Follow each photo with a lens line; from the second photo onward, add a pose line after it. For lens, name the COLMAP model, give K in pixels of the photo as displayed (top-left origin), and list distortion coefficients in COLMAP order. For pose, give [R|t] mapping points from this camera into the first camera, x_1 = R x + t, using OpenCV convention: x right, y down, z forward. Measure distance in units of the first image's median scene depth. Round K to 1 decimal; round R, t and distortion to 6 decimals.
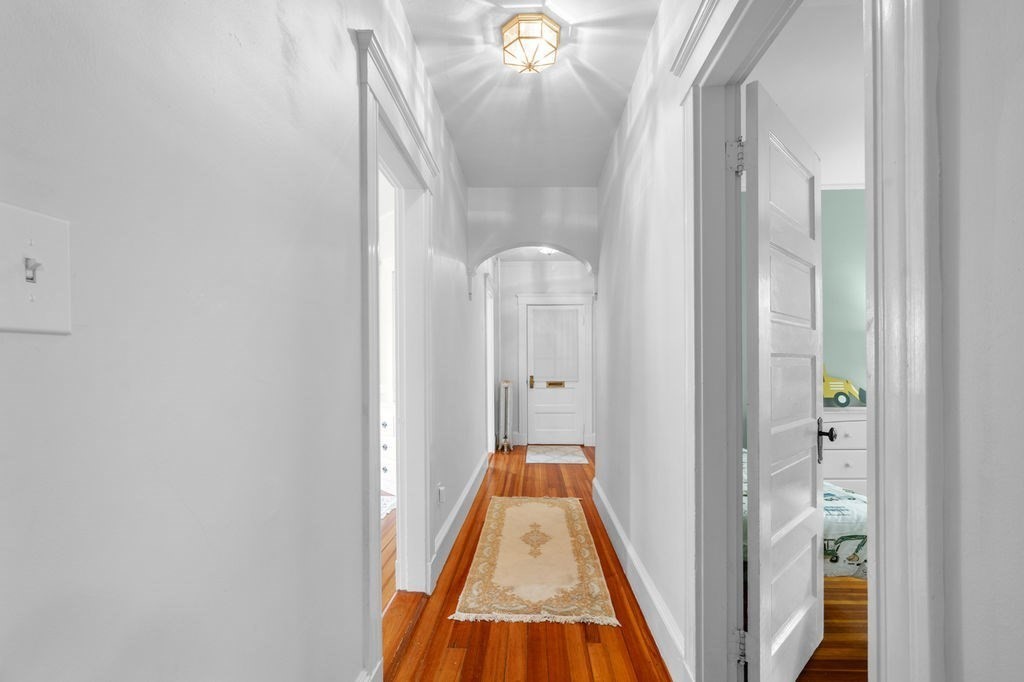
lens RADIAL K [[465.7, 0, 513.9], [0, 465.7, 362.5], [0, 0, 1]] dist [-0.002321, 0.000000]
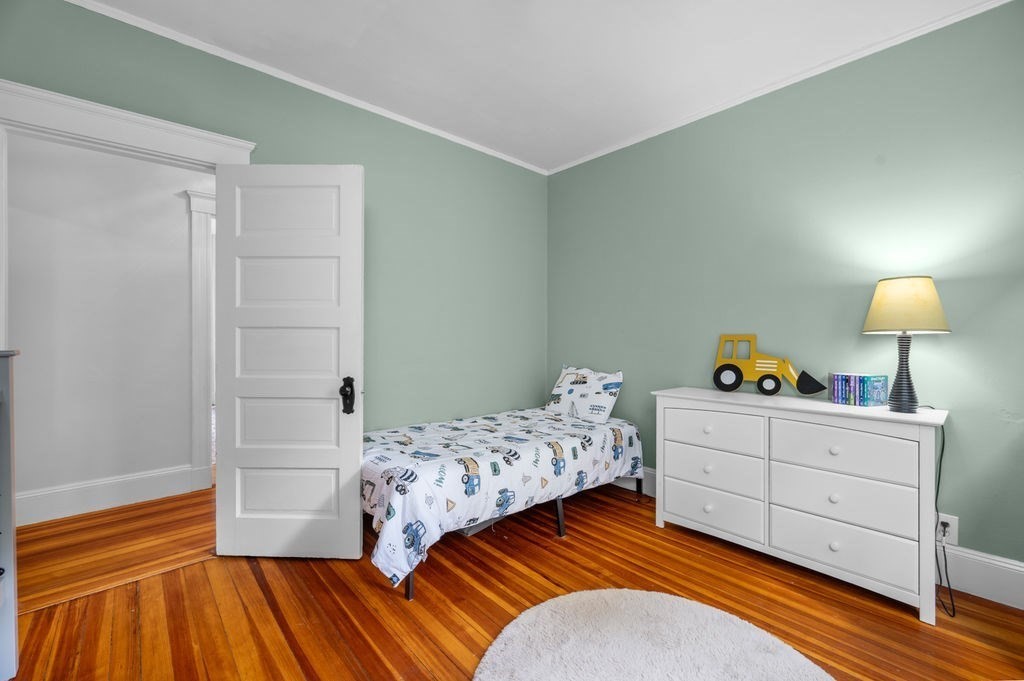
lens RADIAL K [[405.9, 0, 492.0], [0, 405.9, 343.1], [0, 0, 1]] dist [-0.006398, 0.000258]
pose [[0.706163, 0.011713, -0.707953, 1.649330], [-0.005257, 0.999922, 0.011300, 0.021386], [0.708030, -0.004258, 0.706169, 0.516948]]
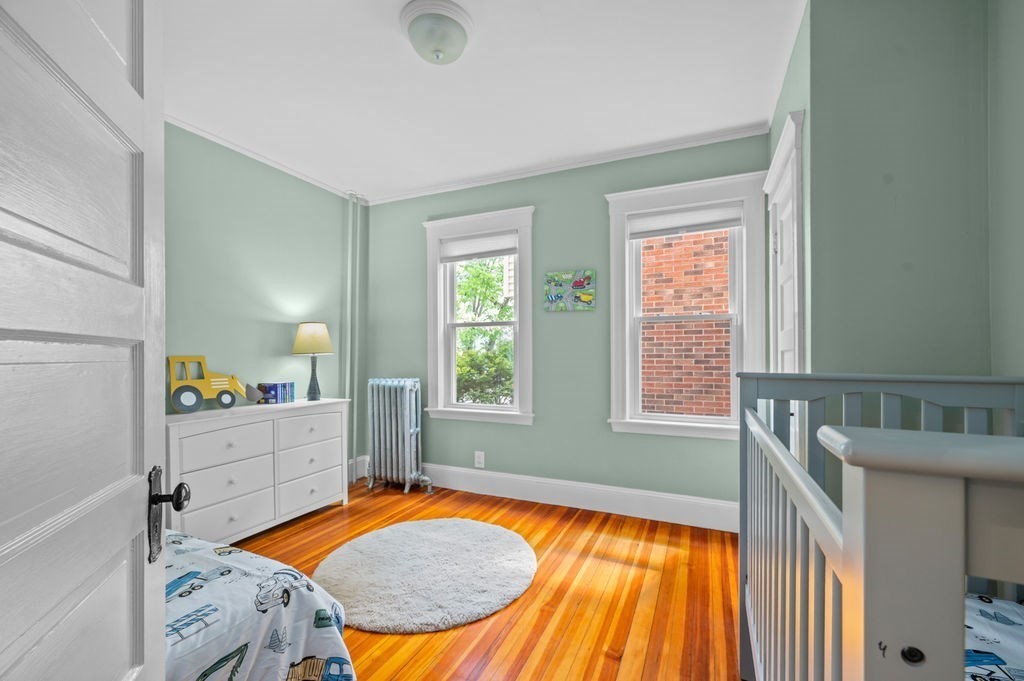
lens RADIAL K [[422.3, 0, 517.0], [0, 422.3, 347.4], [0, 0, 1]] dist [-0.000116, -0.000073]
pose [[0.364098, 0.010952, 0.931296, 0.376495], [0.005258, 0.999891, -0.013814, 0.000271], [-0.931346, 0.009927, 0.364001, 0.475367]]
